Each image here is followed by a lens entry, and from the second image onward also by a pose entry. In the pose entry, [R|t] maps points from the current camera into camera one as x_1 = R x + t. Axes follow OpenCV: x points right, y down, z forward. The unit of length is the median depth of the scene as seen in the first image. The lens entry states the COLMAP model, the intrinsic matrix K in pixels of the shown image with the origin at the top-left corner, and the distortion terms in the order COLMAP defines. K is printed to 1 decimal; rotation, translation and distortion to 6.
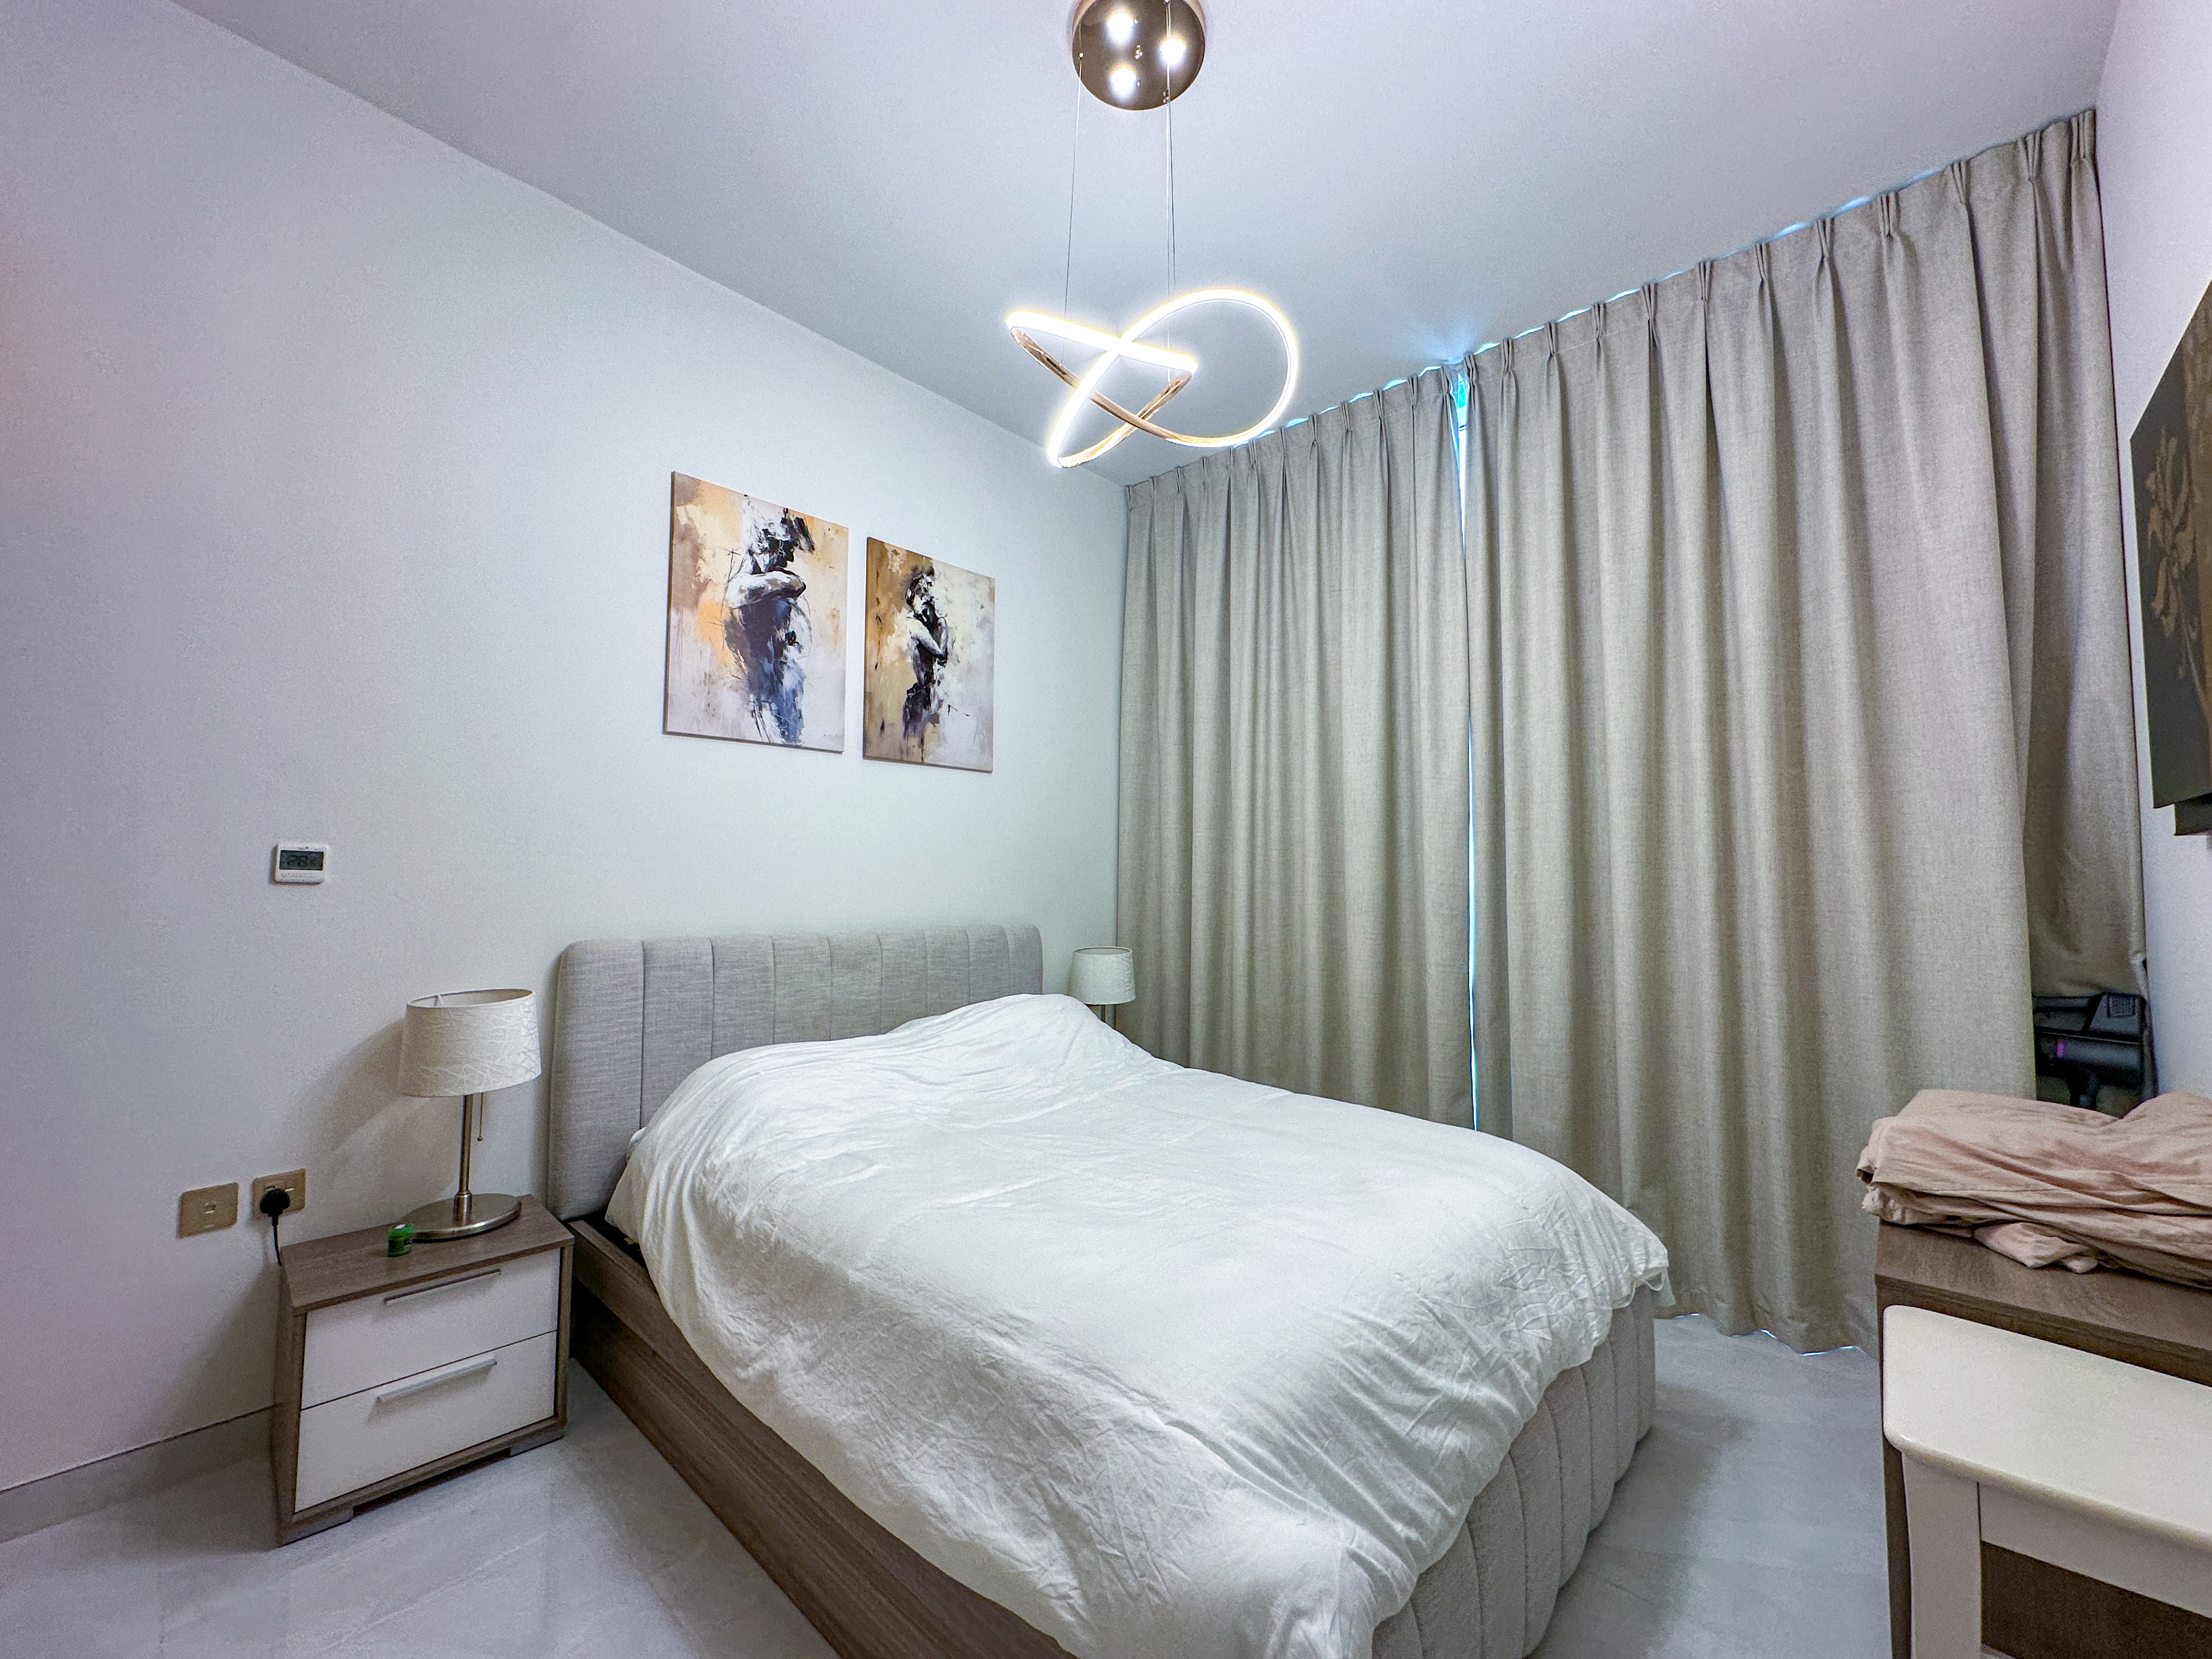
lens RADIAL K [[882.1, 0, 1107.2], [0, 882.1, 828.7], [0, 0, 1]] dist [-0.002262, 0.000531]
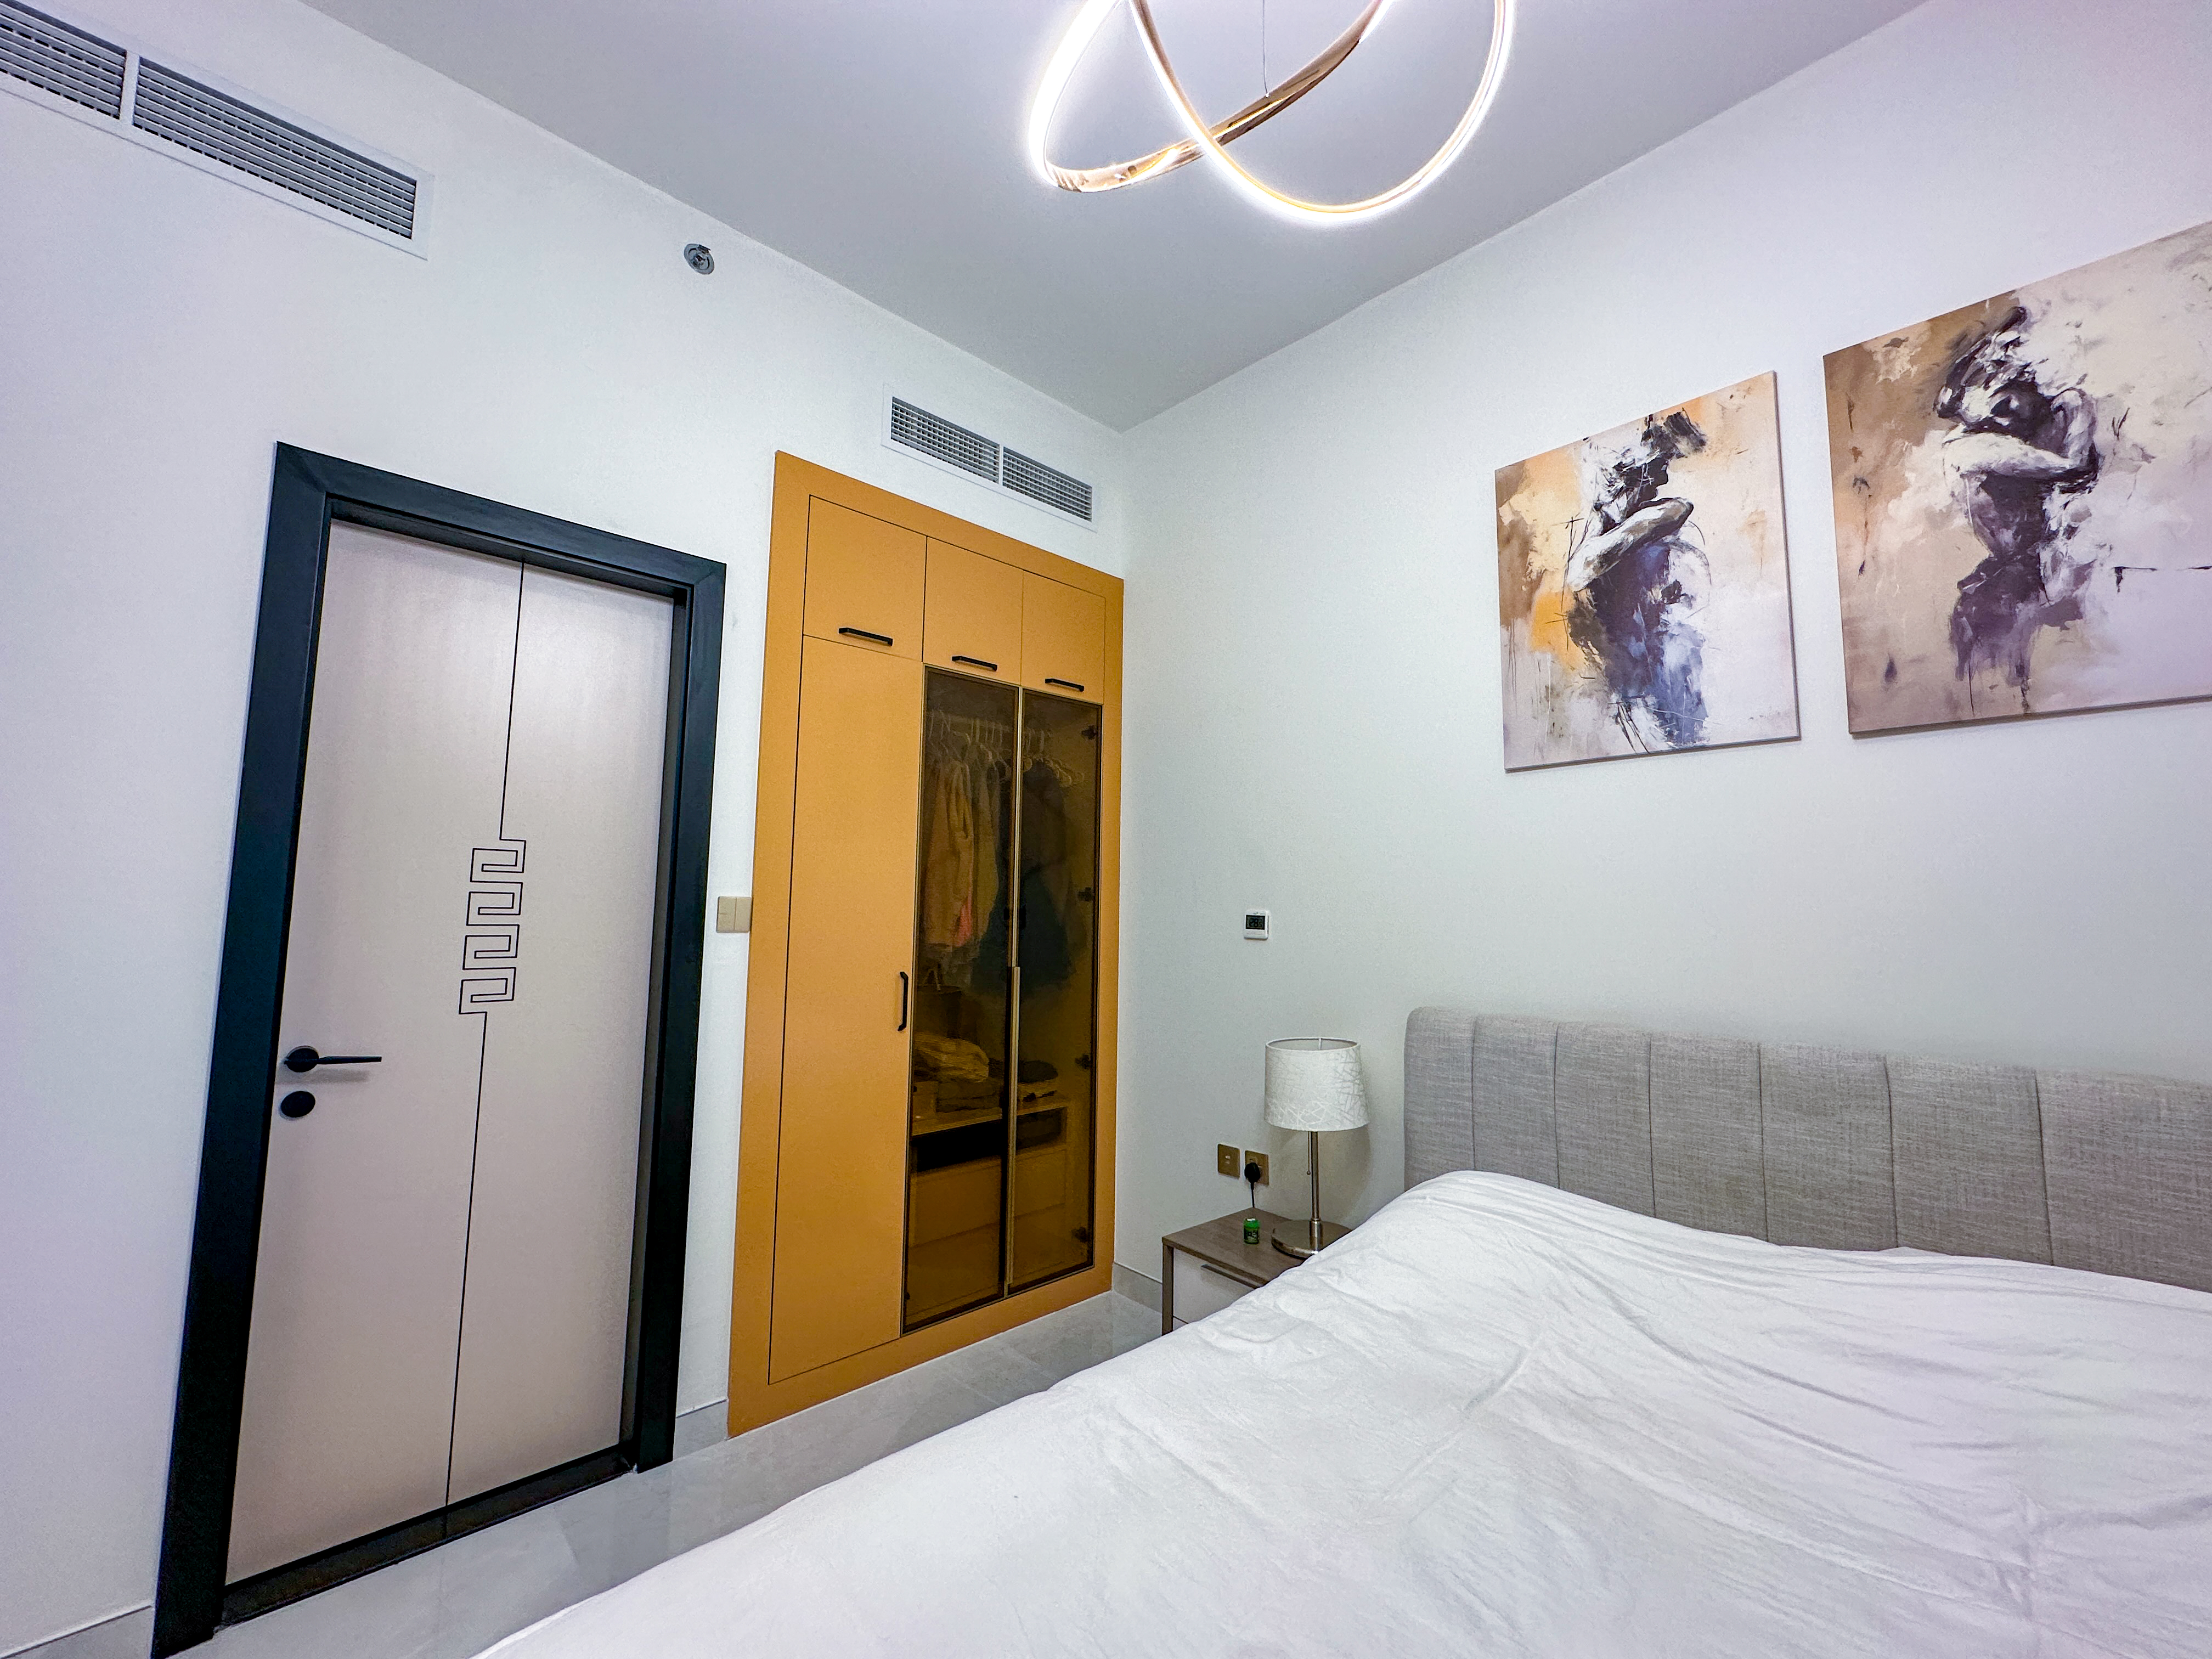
lens RADIAL K [[882.1, 0, 1106.9], [0, 882.1, 828.9], [0, 0, 1]] dist [-0.002262, 0.000531]
pose [[-0.079969, -0.097805, -0.991987, 0.339196], [0.043390, 0.993890, -0.101491, 0.014919], [0.995853, -0.051158, -0.075236, 0.621804]]
